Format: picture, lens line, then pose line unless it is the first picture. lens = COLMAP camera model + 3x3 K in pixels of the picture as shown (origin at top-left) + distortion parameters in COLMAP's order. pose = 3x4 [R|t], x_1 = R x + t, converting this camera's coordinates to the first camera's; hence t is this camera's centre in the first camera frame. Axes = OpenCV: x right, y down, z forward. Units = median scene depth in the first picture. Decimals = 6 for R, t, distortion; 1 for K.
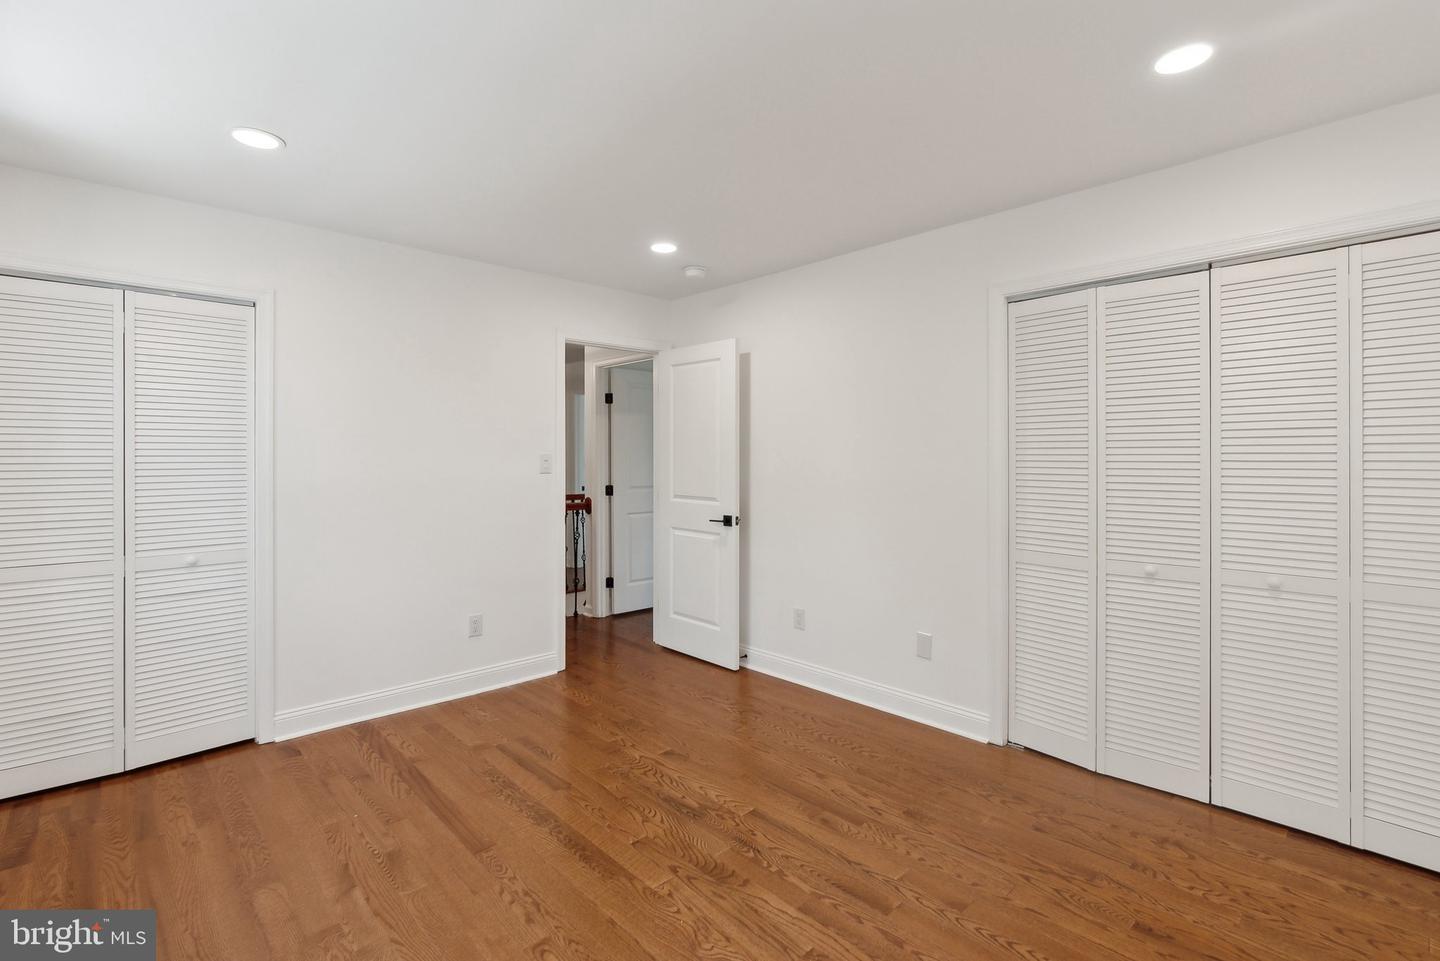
lens RADIAL K [[669.2, 0, 714.9], [0, 669.2, 458.3], [0, 0, 1]] dist [-0.007932, 0.000119]
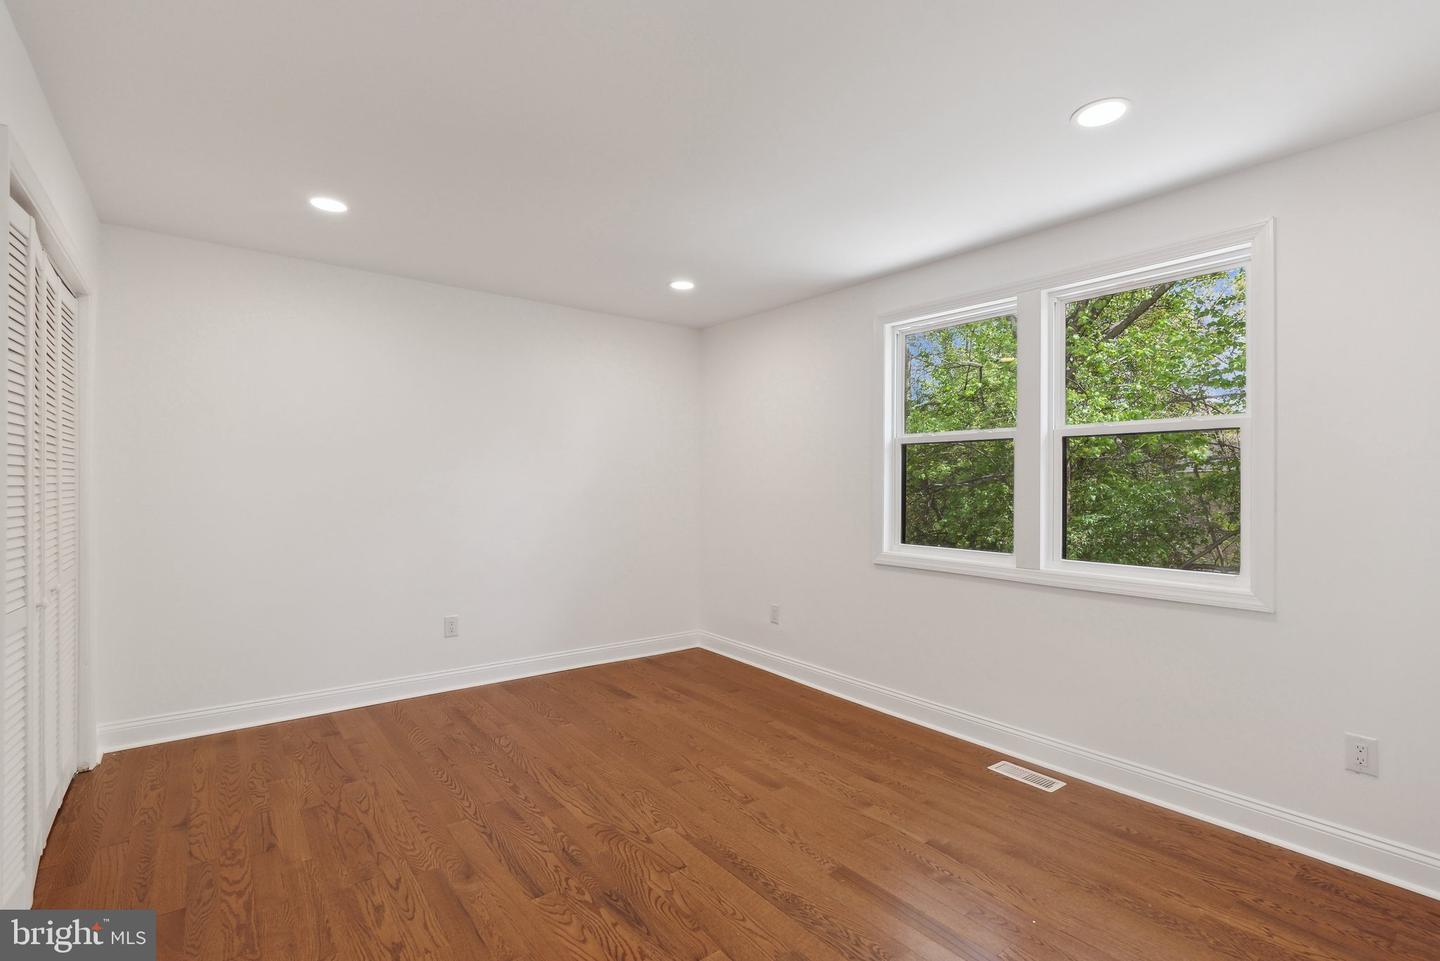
lens RADIAL K [[654.0, 0, 716.9], [0, 654.0, 484.7], [0, 0, 1]] dist [-0.001970, 0.000180]
pose [[-0.996172, -0.004051, 0.087316, -0.233376], [-0.003771, 0.999987, 0.003375, 0.021321], [-0.087329, 0.003033, -0.996175, 1.811039]]
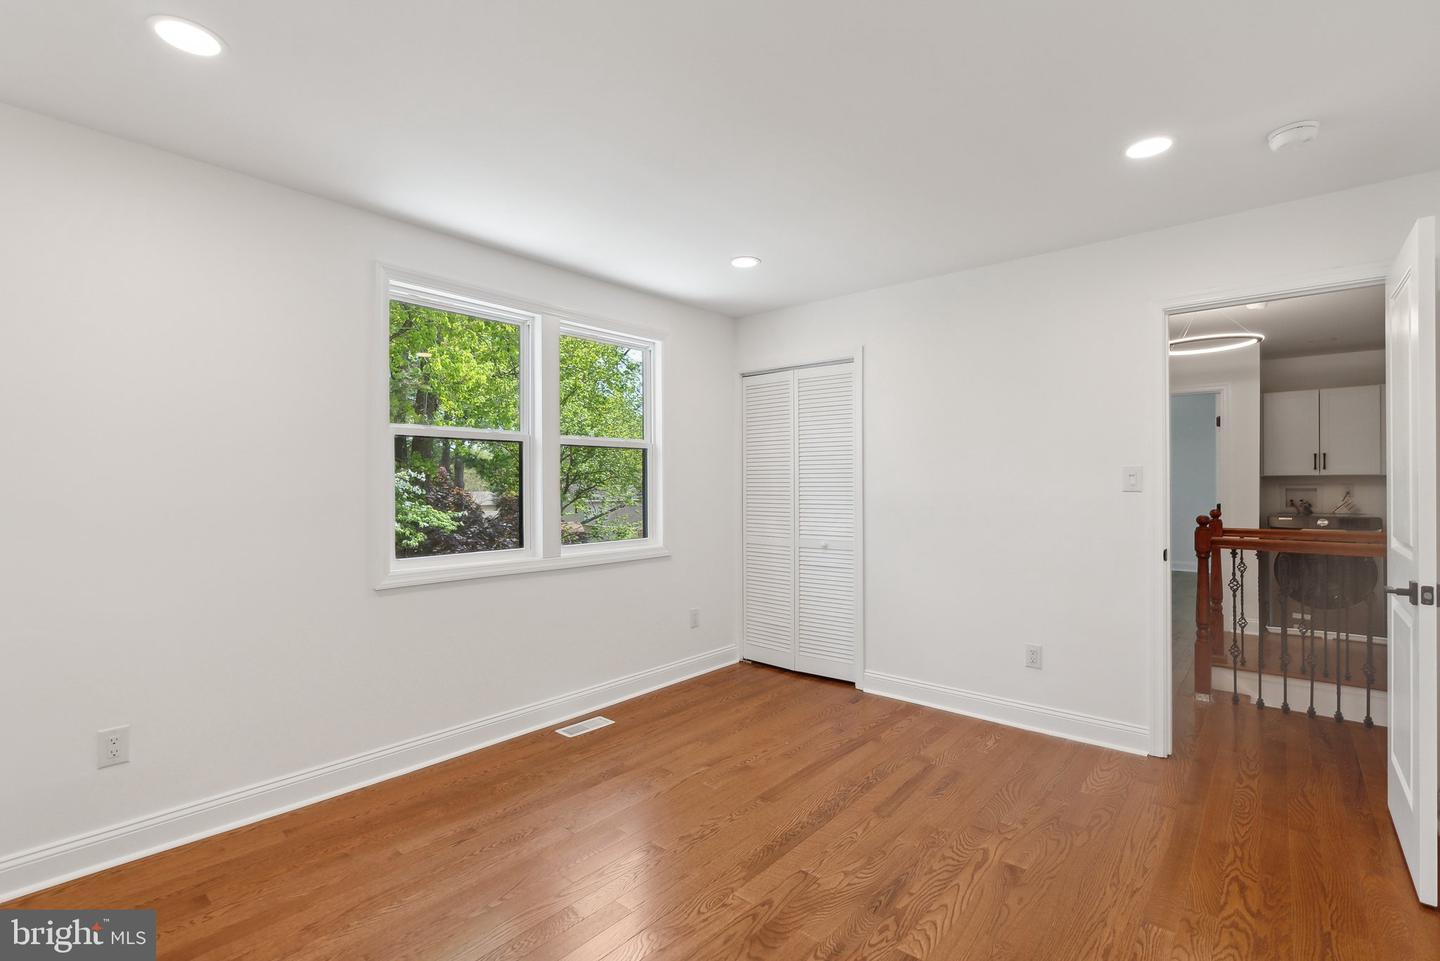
lens RADIAL K [[654.0, 0, 716.9], [0, 654.0, 484.7], [0, 0, 1]] dist [-0.001970, 0.000180]
pose [[0.101395, 0.002229, -0.994844, 0.741426], [0.001032, 0.999997, 0.002346, 0.021825], [0.994846, -0.001264, 0.101393, 0.736050]]
